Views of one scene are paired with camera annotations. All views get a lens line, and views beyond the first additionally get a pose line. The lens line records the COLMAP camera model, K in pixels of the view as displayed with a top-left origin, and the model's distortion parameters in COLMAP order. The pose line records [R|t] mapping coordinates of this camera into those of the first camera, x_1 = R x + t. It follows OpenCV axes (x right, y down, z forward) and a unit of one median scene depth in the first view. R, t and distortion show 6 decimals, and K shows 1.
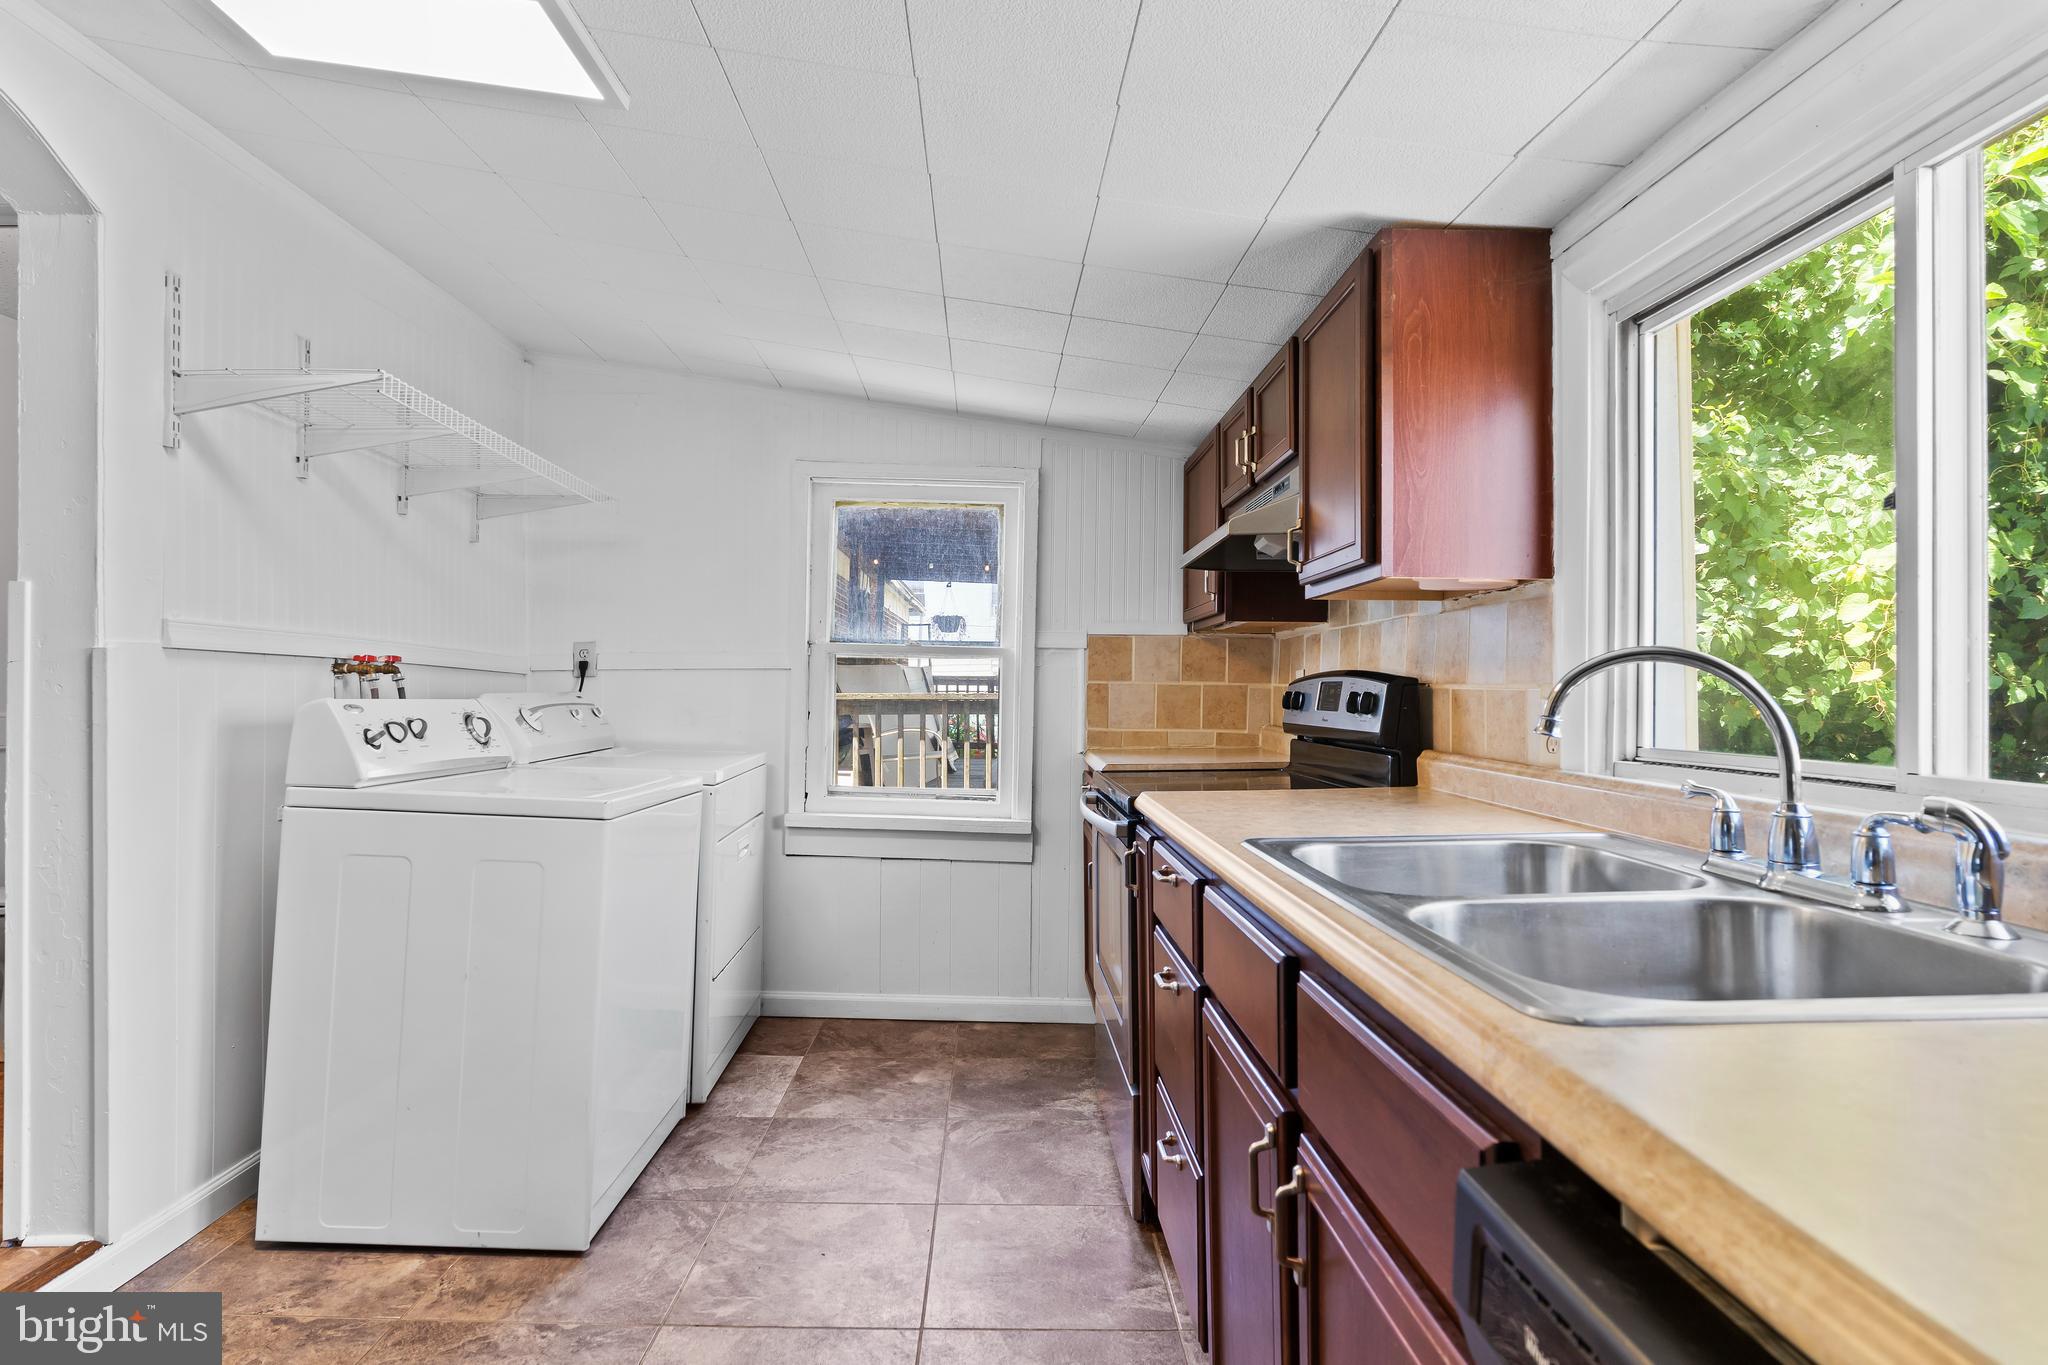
lens RADIAL K [[1048.0, 0, 1018.2], [0, 1048.0, 692.9], [0, 0, 1]] dist [-0.006270, 0.001710]
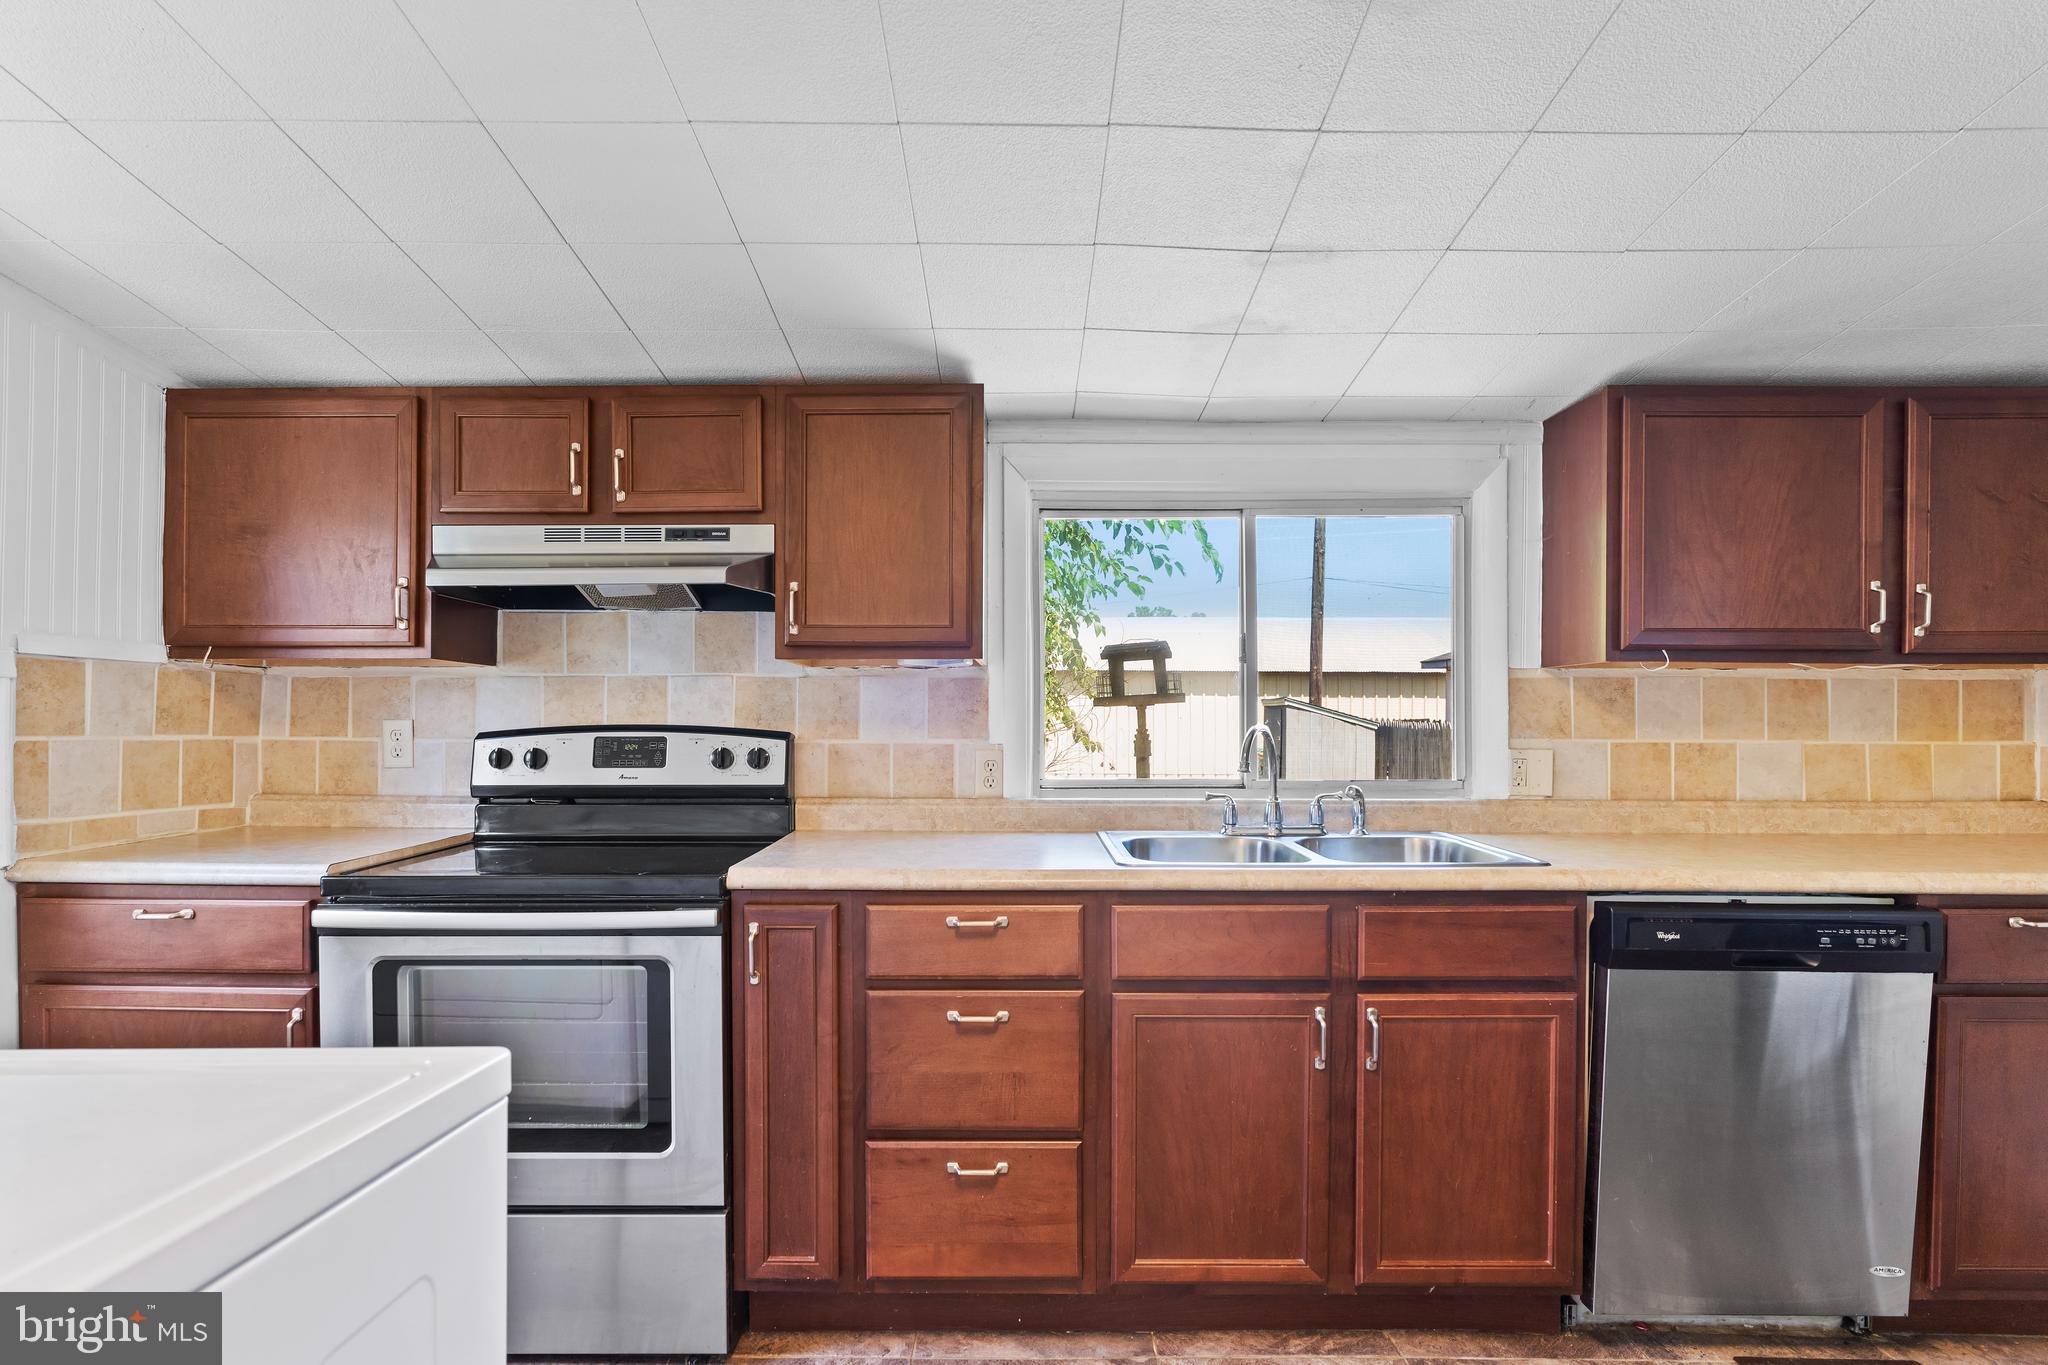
lens RADIAL K [[1063.0, 0, 1024.0], [0, 1063.0, 742.1], [0, 0, 1]] dist [-0.010769, 0.000168]
pose [[0.029902, -0.021851, 0.999314, -0.472723], [0.005454, 0.999750, 0.021697, -0.017645], [-0.999538, 0.004801, 0.030014, 0.450842]]
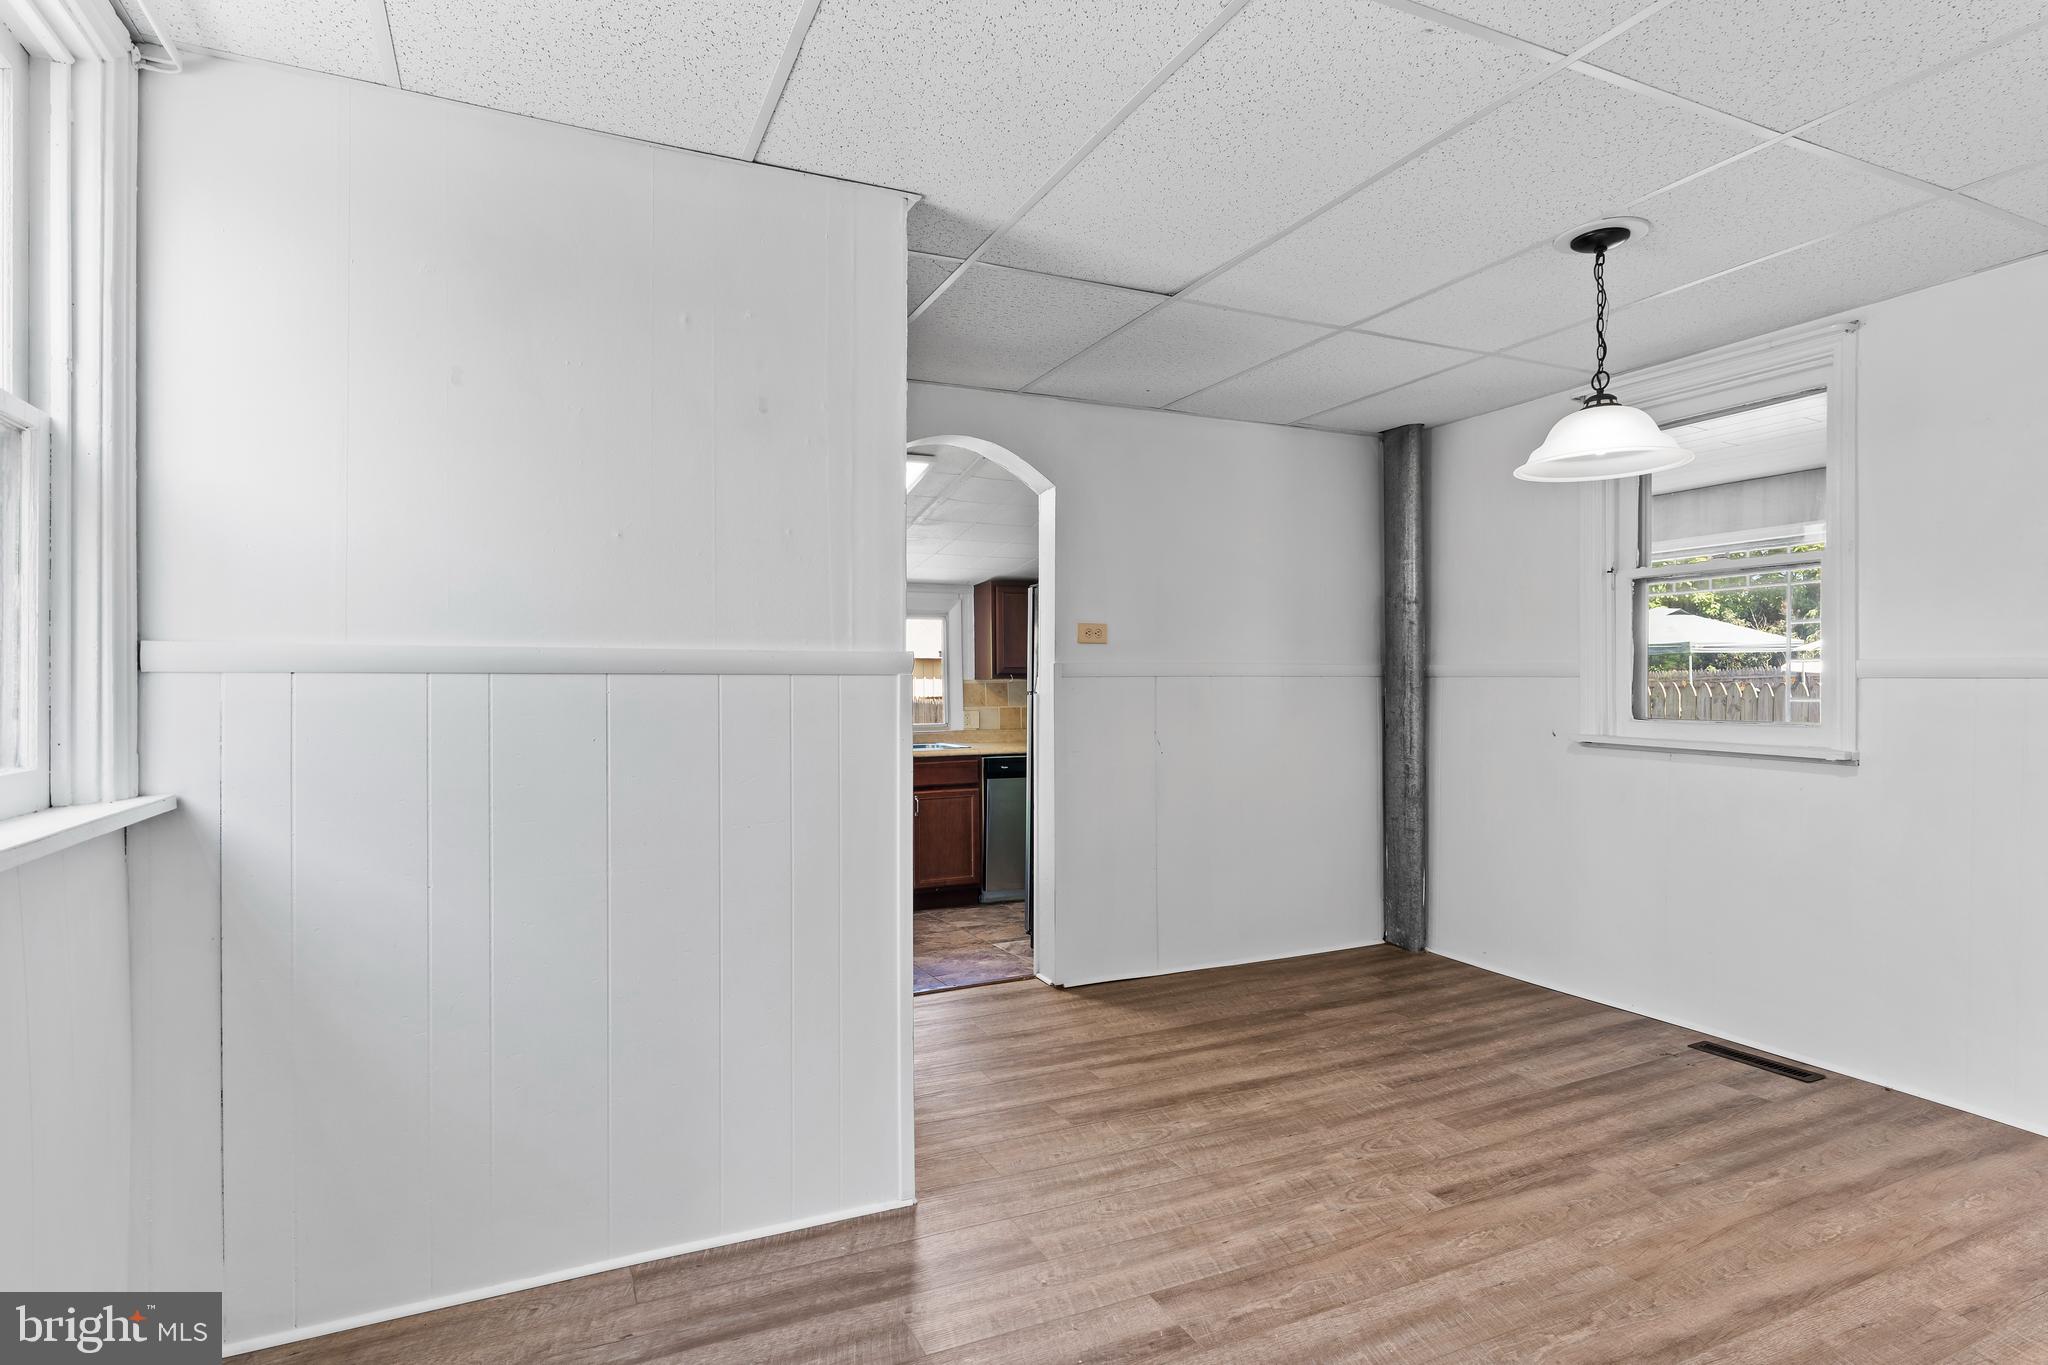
lens RADIAL K [[1048.0, 0, 1018.2], [0, 1048.0, 692.9], [0, 0, 1]] dist [-0.006270, 0.001710]
pose [[-0.389460, -0.000056, 0.921043, -1.517832], [0.015393, 0.999860, 0.006570, -0.038513], [-0.920915, 0.016736, -0.389405, 0.784682]]
